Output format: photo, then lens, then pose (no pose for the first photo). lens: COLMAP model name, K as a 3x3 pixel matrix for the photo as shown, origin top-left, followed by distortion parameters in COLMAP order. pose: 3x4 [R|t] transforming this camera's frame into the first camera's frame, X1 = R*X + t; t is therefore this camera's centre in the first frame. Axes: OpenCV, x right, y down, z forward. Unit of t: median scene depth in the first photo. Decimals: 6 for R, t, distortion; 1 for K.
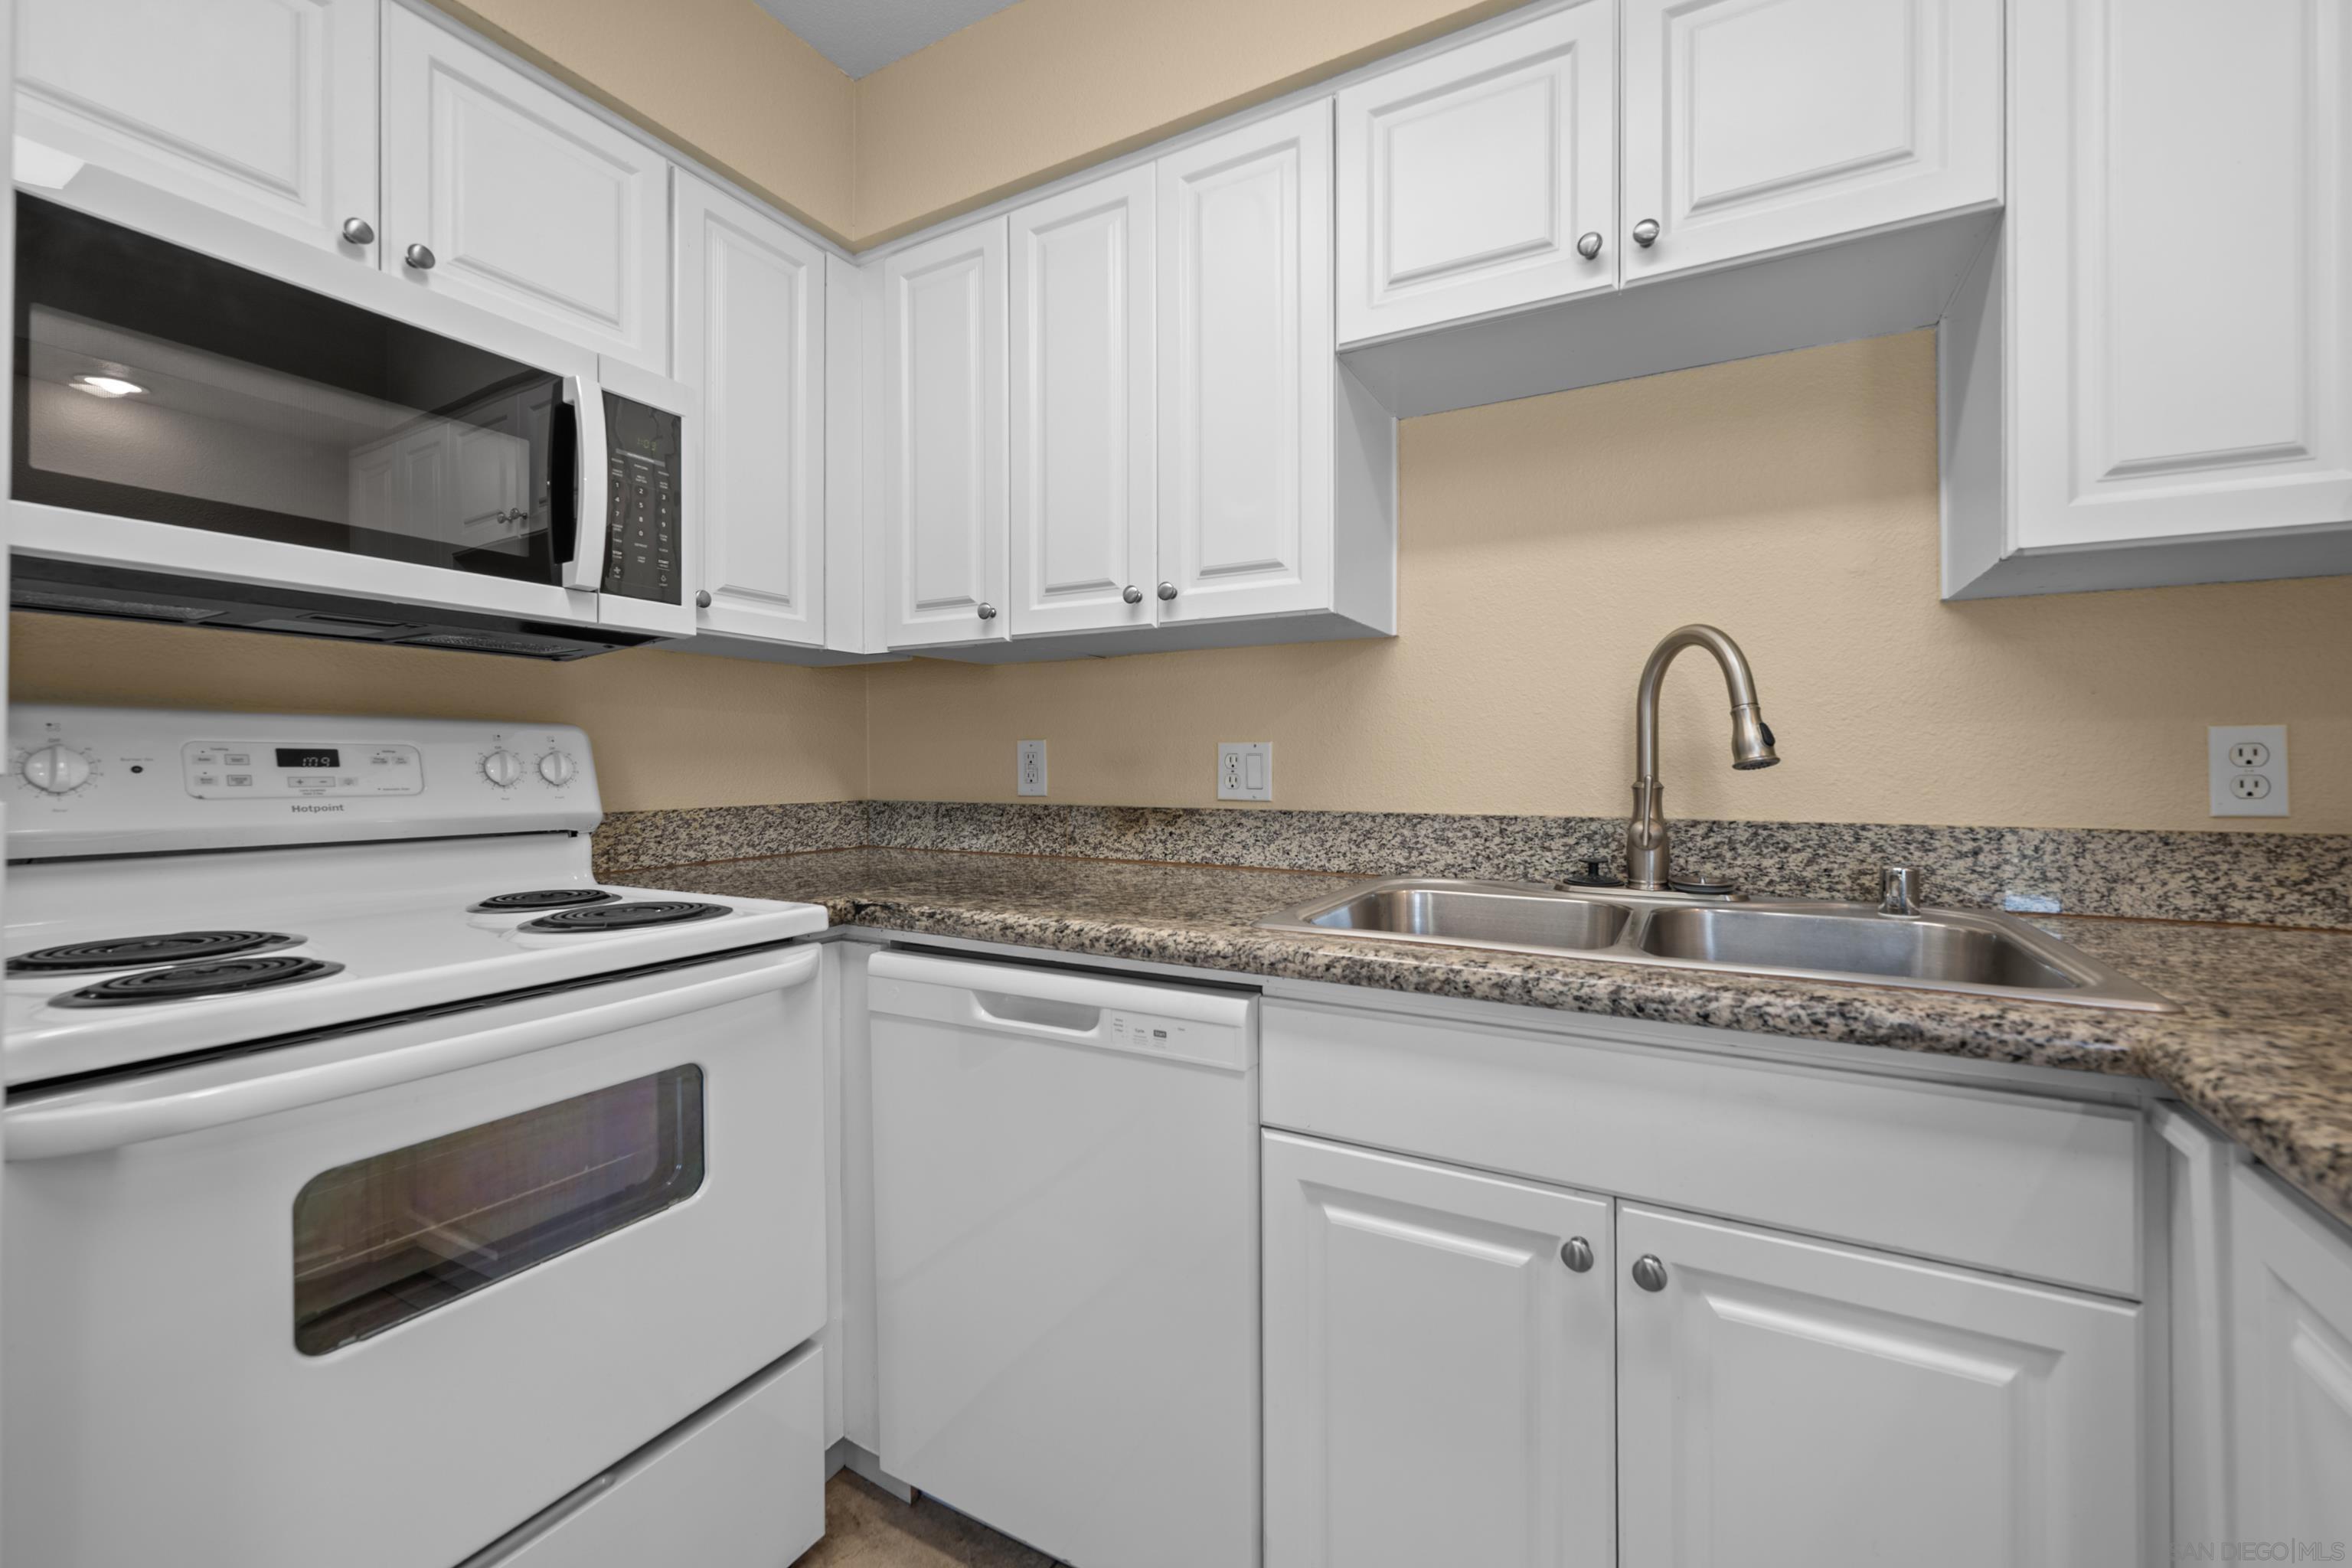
lens RADIAL K [[940.7, 0, 1179.8], [0, 940.7, 764.4], [0, 0, 1]] dist [-0.004083, -0.000406]
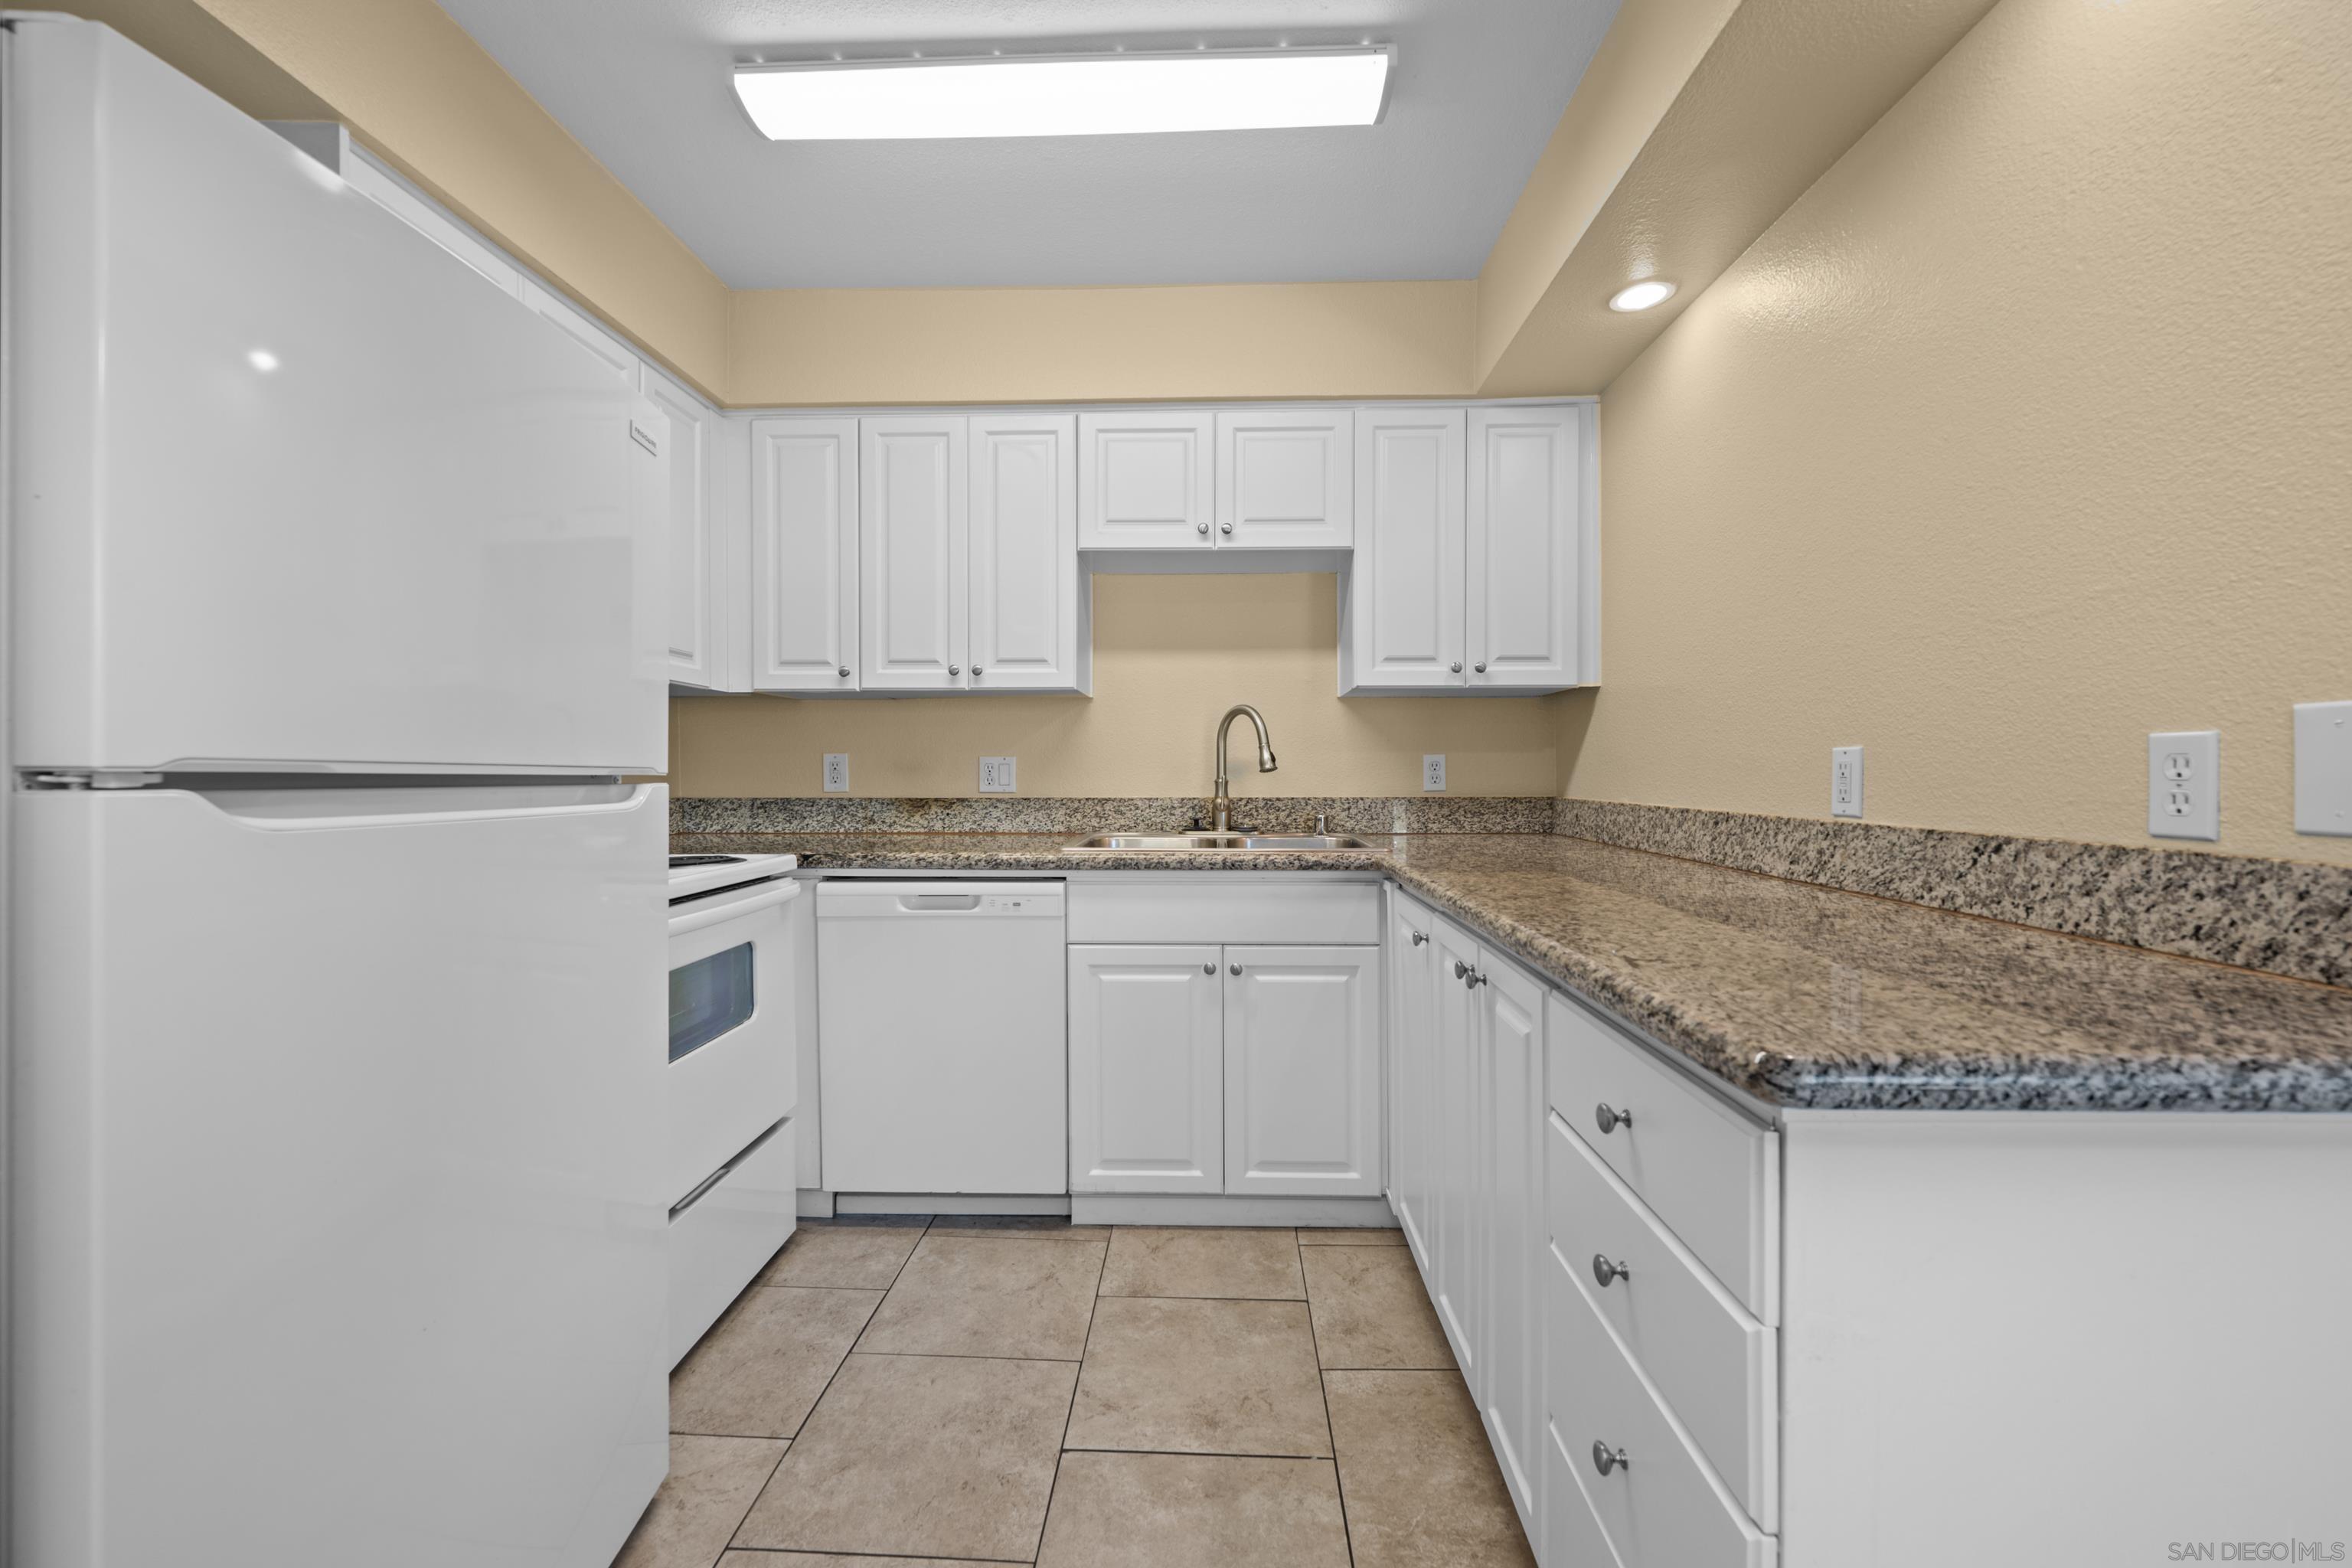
lens RADIAL K [[940.7, 0, 1171.6], [0, 940.7, 777.9], [0, 0, 1]] dist [-0.004083, -0.000406]
pose [[0.891672, -0.003737, 0.452666, -0.535656], [0.000260, 0.999970, 0.007744, 0.000842], [-0.452682, -0.006787, 0.891646, -0.790537]]
